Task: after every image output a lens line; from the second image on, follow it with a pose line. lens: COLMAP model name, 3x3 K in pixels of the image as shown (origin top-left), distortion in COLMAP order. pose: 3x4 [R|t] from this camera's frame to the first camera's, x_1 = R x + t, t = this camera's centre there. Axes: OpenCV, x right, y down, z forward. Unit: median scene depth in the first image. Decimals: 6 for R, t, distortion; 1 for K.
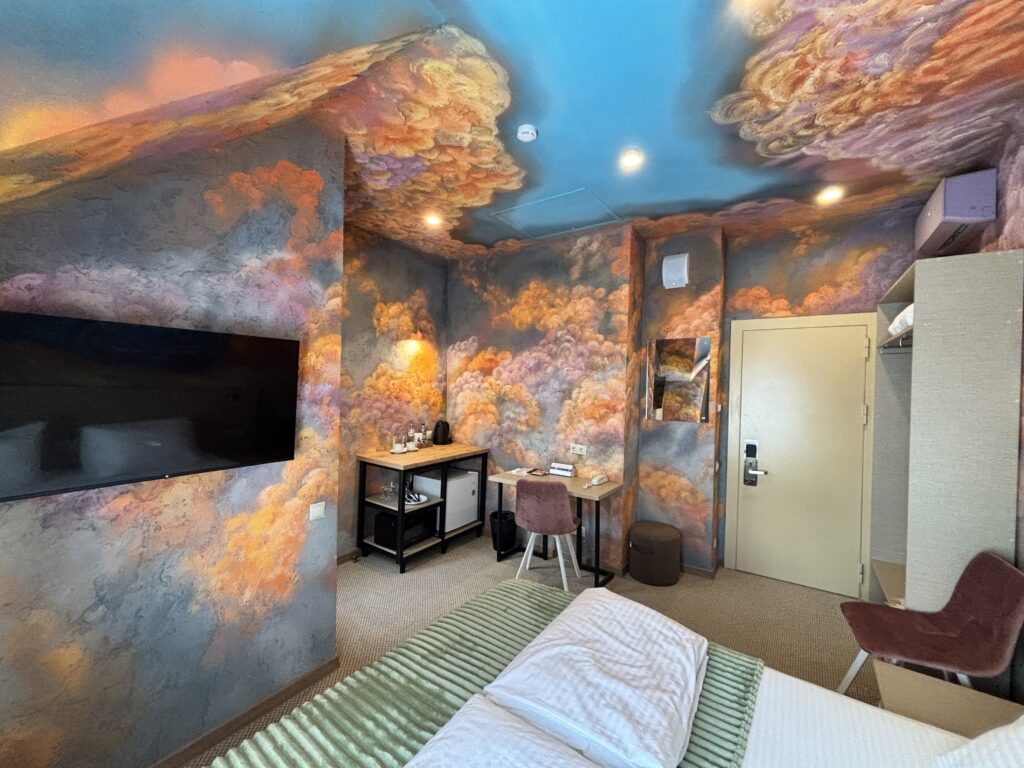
lens RADIAL K [[413.6, 0, 510.5], [0, 413.6, 385.3], [0, 0, 1]] dist [0.000788, -0.000285]
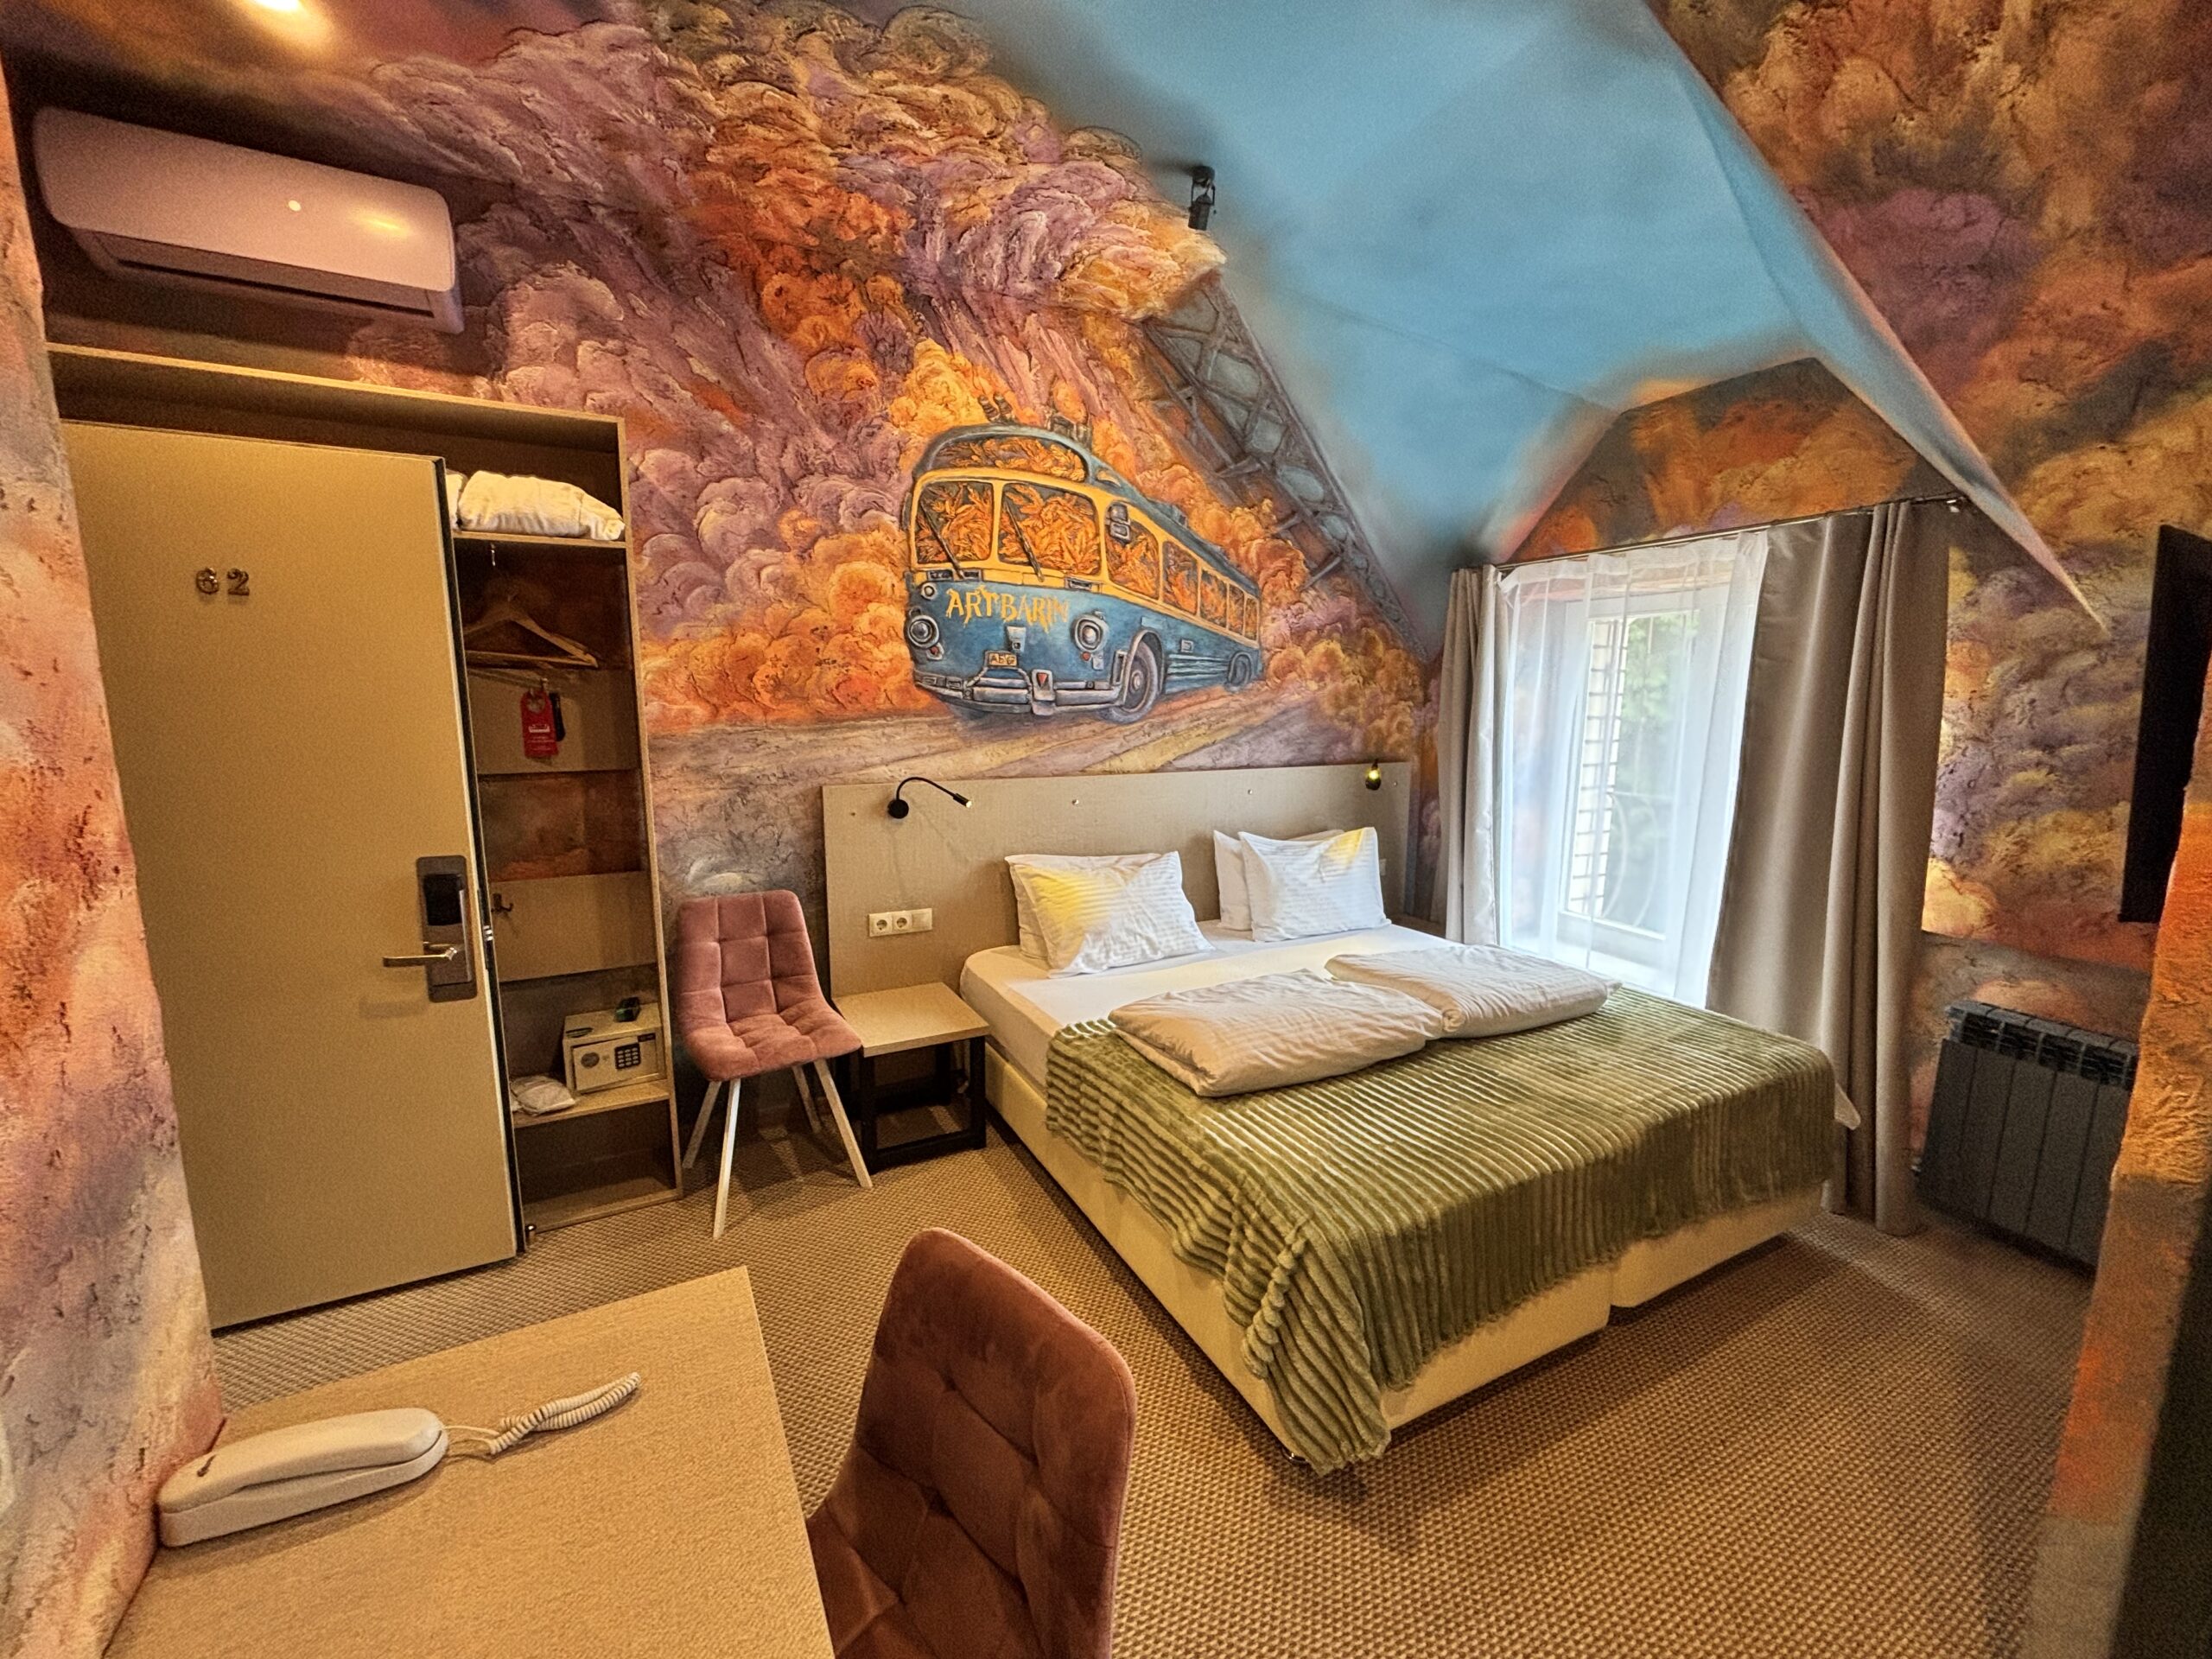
lens RADIAL K [[875.3, 0, 1106.0], [0, 875.3, 829.5], [0, 0, 1]] dist [-0.000004, 0.000000]
pose [[-0.896871, -0.091848, 0.432650, -0.085605], [-0.018839, 0.985245, 0.170108, 0.009925], [-0.441890, 0.144414, -0.885369, 1.416677]]
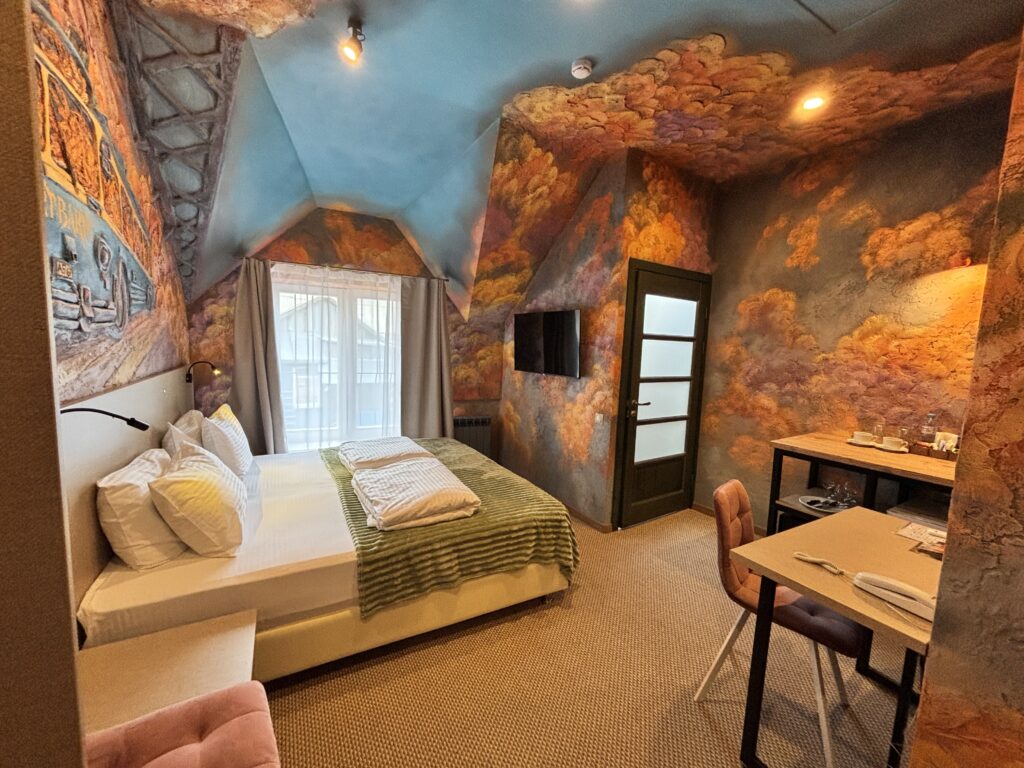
lens RADIAL K [[413.6, 0, 510.5], [0, 413.6, 385.3], [0, 0, 1]] dist [0.000788, -0.000285]
pose [[-0.422323, 0.053068, -0.904891, 0.860532], [-0.055770, 0.994872, 0.084374, 0.056623], [0.904728, 0.086099, -0.417198, 1.087637]]
